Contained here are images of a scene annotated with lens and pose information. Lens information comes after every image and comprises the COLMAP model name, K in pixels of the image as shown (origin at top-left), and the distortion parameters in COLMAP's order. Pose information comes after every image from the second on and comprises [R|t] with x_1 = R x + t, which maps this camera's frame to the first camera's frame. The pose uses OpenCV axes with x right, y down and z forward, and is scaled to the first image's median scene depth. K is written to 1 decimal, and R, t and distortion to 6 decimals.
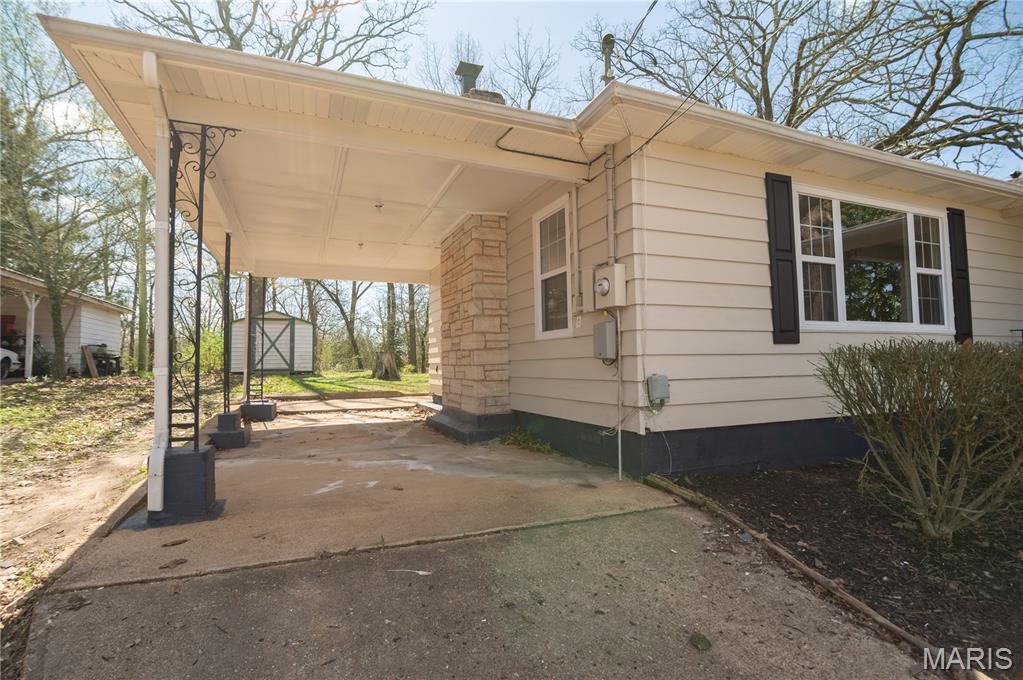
lens RADIAL K [[499.5, 0, 508.4], [0, 499.5, 340.8], [0, 0, 1]] dist [-0.022326, 0.000007]
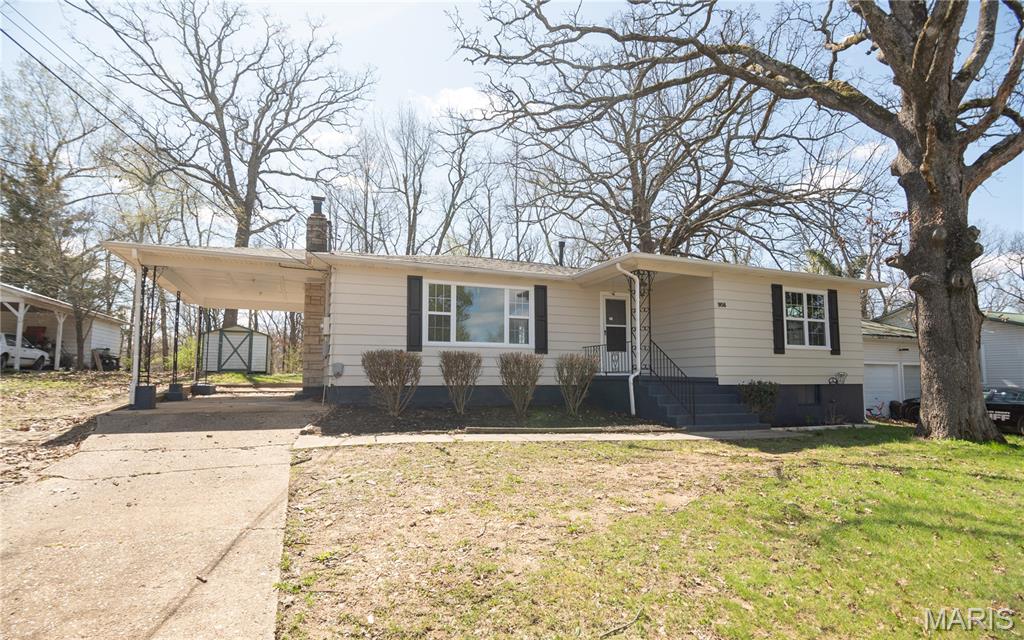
lens RADIAL K [[502.9, 0, 511.0], [0, 502.9, 339.6], [0, 0, 1]] dist [-0.018891, 0.000025]
pose [[0.999881, 0.015376, 0.001104, 0.369162], [-0.015344, 0.999564, -0.025209, 0.000911], [-0.001491, 0.025189, 0.999682, -0.475663]]
